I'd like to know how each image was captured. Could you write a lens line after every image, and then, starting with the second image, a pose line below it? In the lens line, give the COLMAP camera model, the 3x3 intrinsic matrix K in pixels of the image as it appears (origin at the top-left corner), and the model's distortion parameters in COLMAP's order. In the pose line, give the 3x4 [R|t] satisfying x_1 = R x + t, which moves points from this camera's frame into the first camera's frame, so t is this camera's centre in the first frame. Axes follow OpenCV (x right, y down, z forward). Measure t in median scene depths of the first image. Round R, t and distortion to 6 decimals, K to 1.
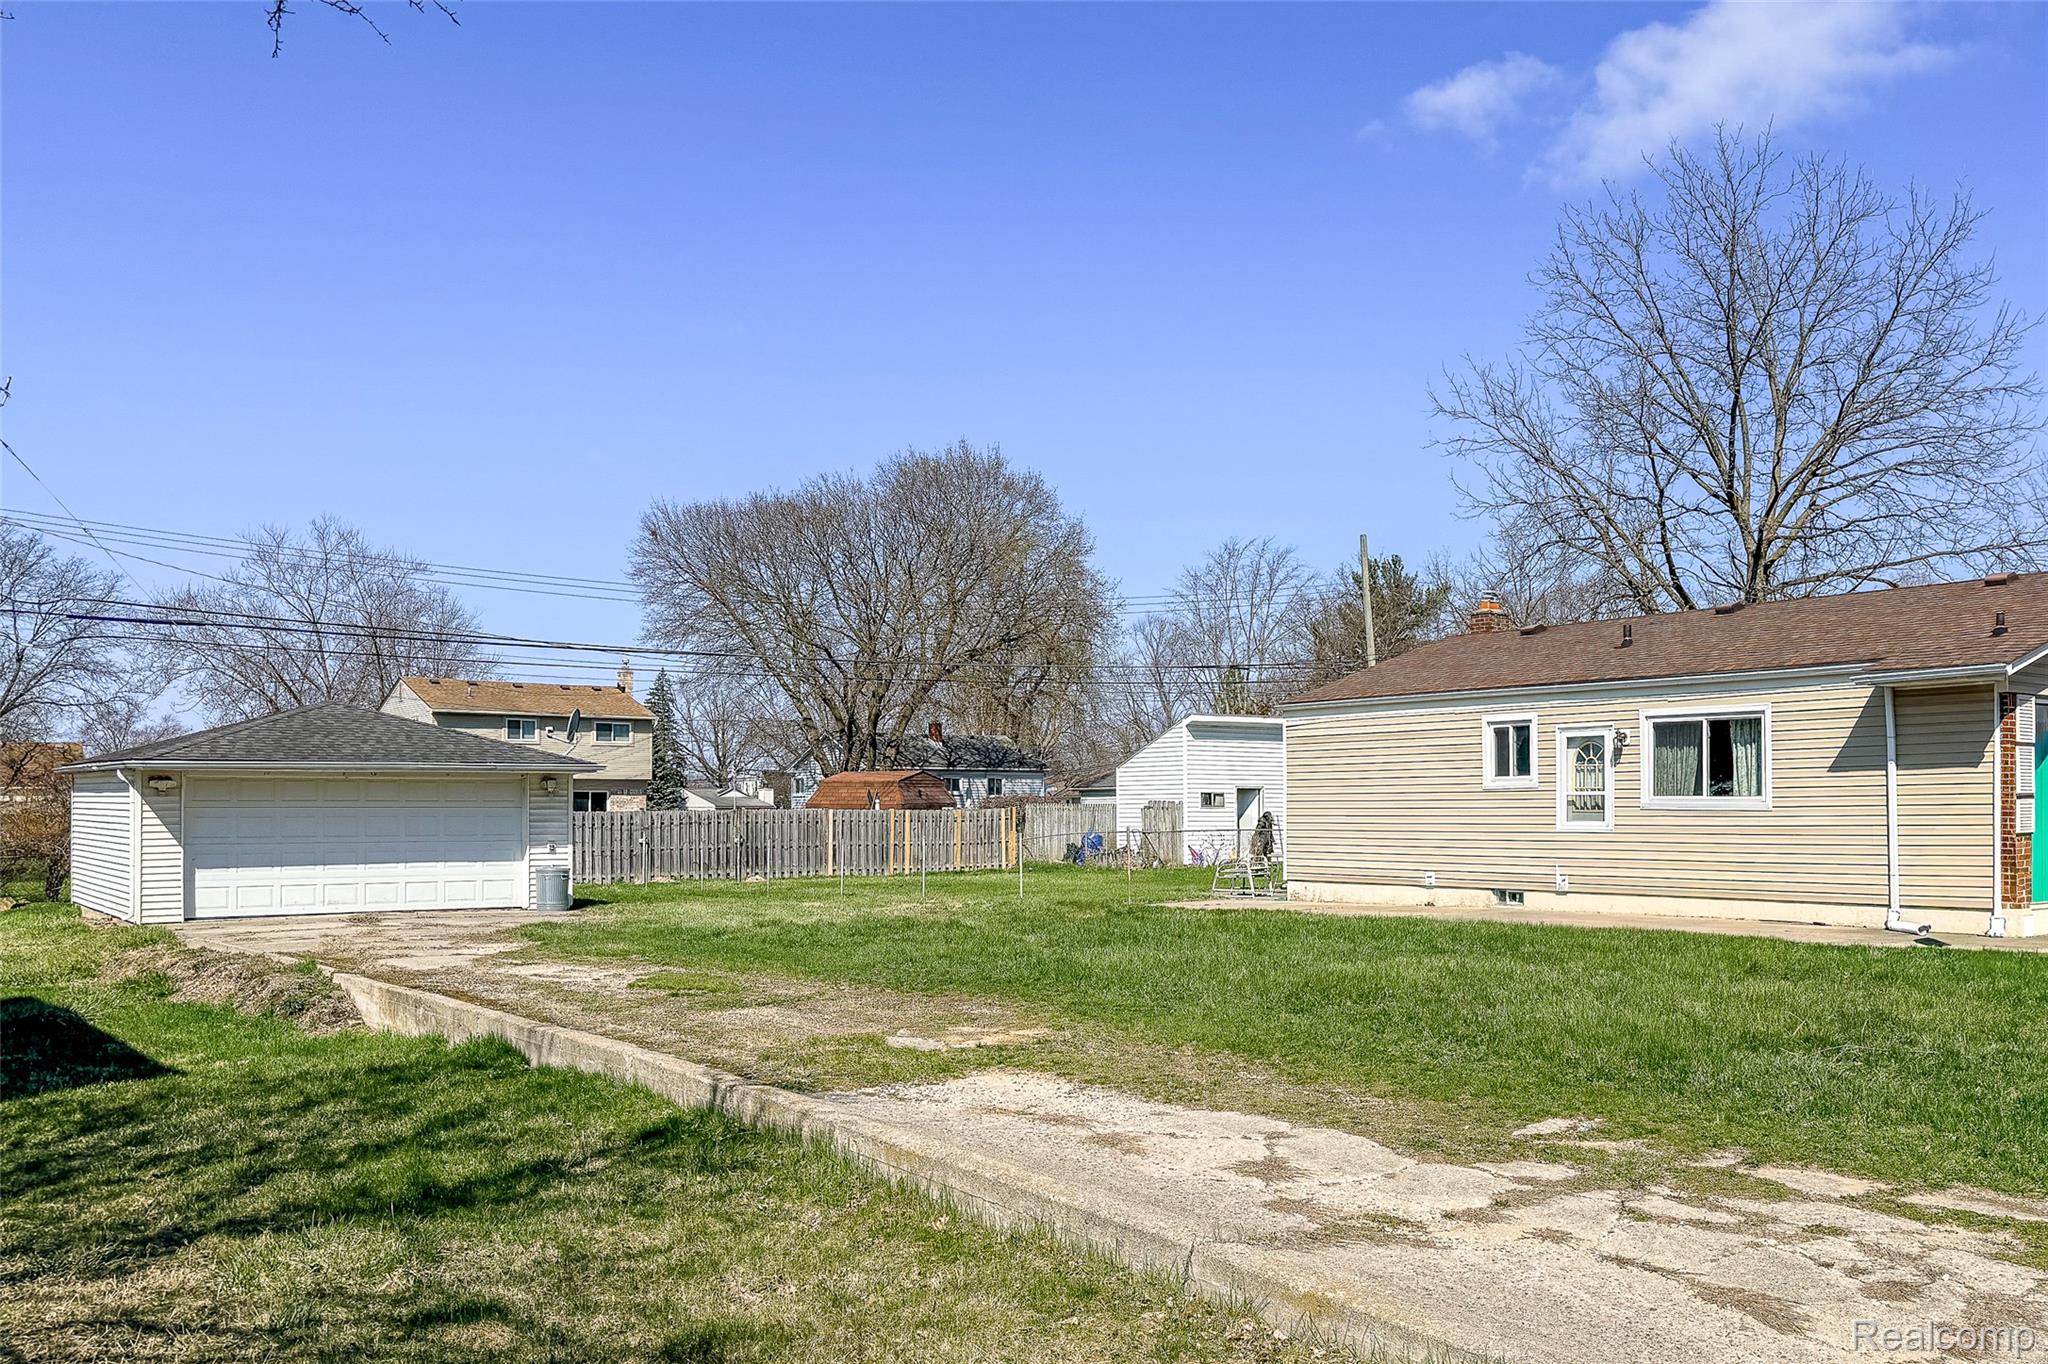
lens RADIAL K [[1708.4, 0, 1171.0], [0, 1708.4, 770.9], [0, 0, 1]] dist [0.035200, -0.002001]
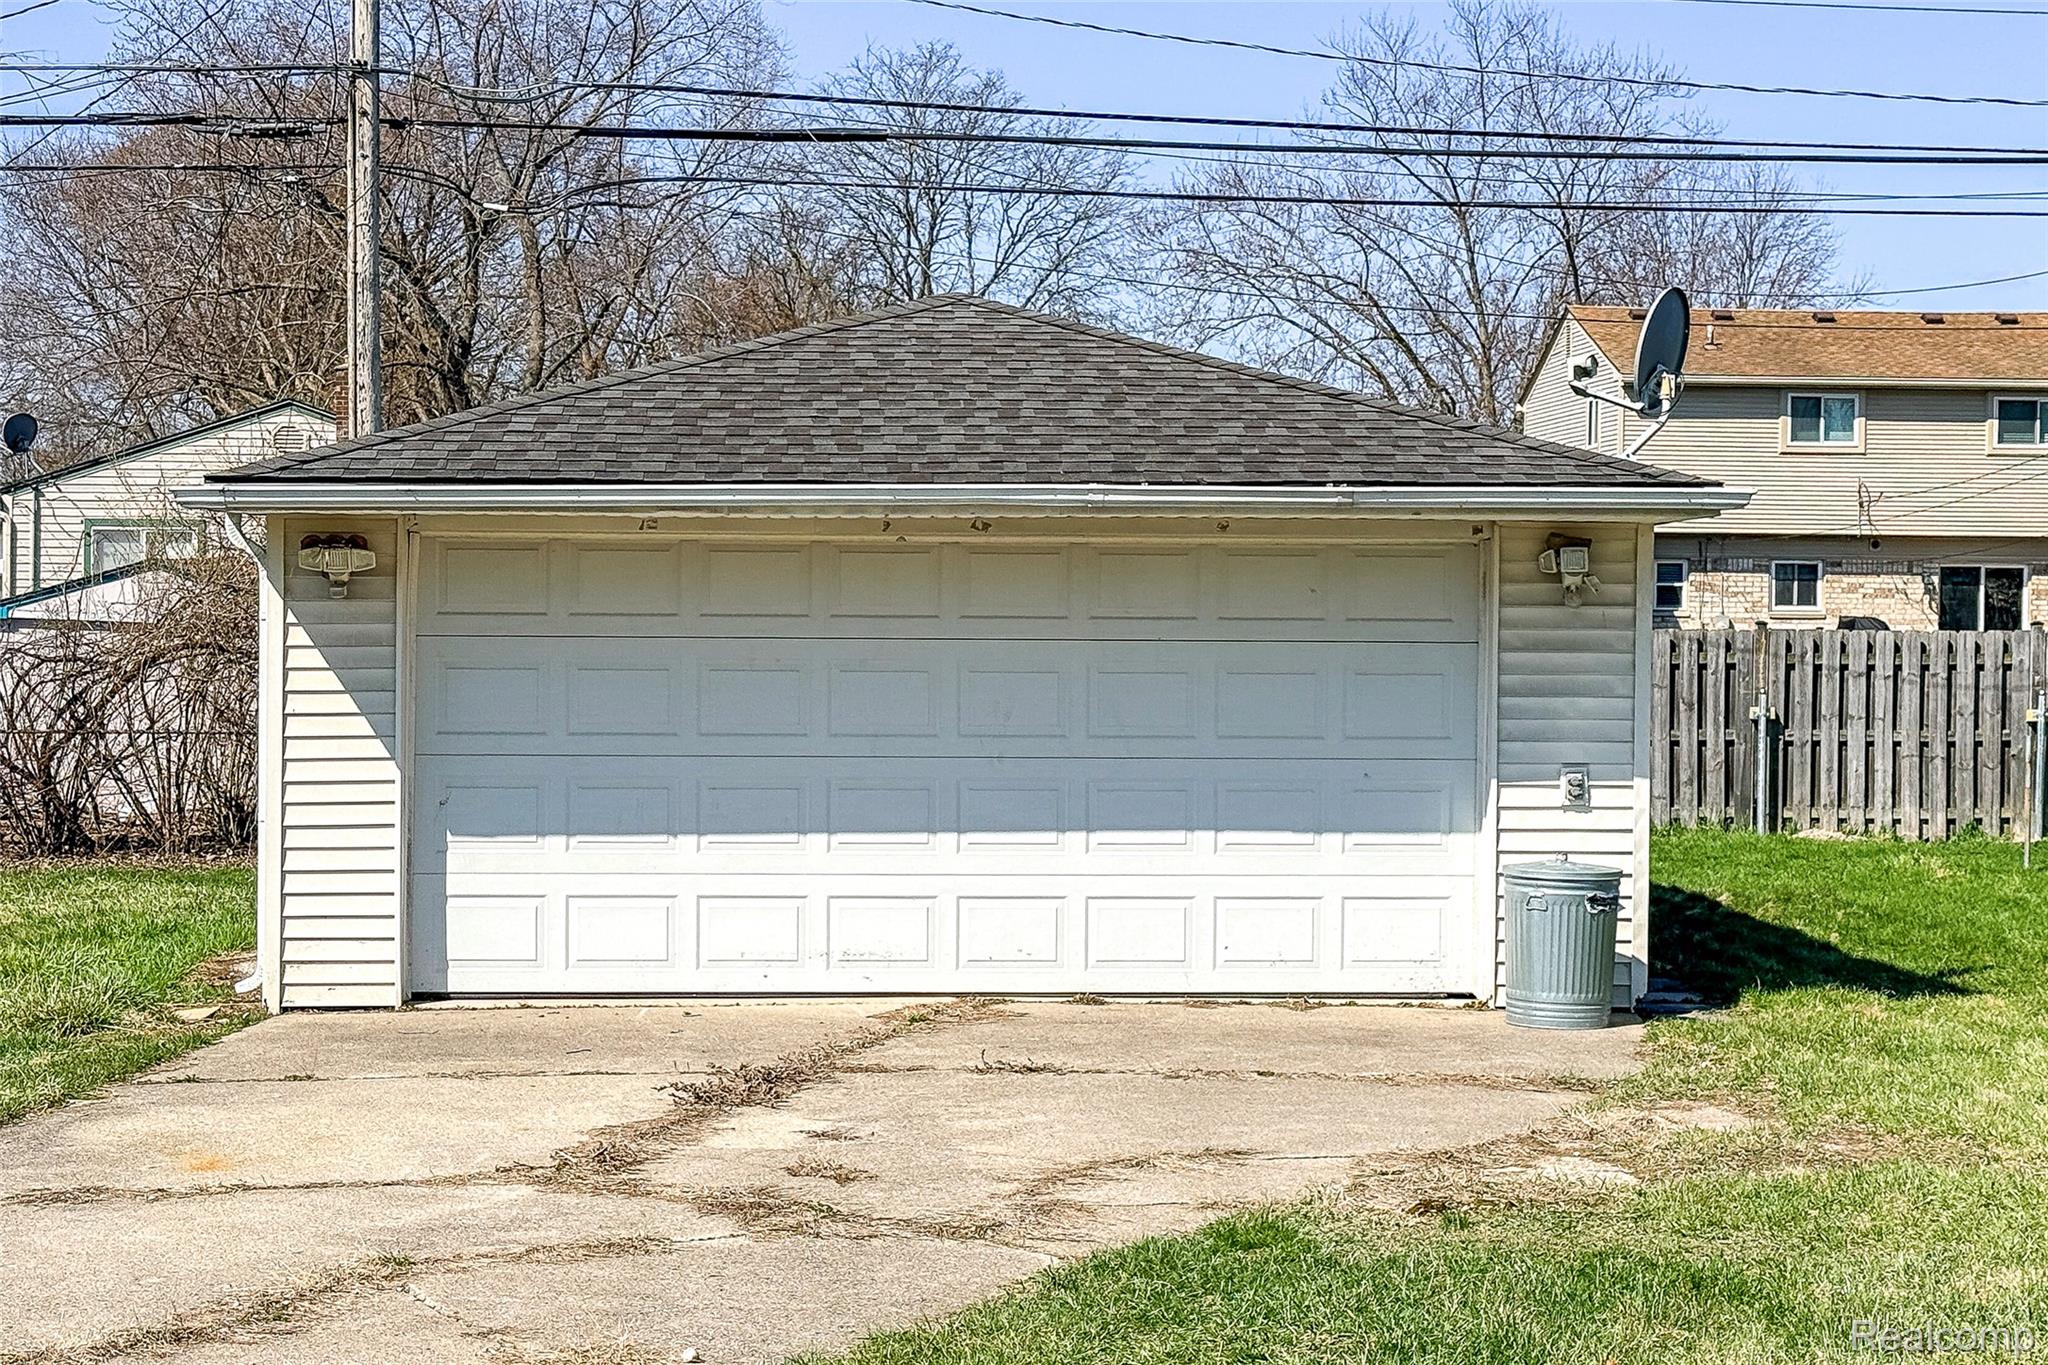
lens RADIAL K [[3318.6, 0, 1040.2], [0, 3318.6, 675.0], [0, 0, 1]] dist [0.019402, 0.000000]
pose [[0.806970, 0.024529, -0.590082, -0.122288], [0.003395, 0.998928, 0.046167, 0.001113], [0.590582, -0.039258, 0.806022, 0.554781]]
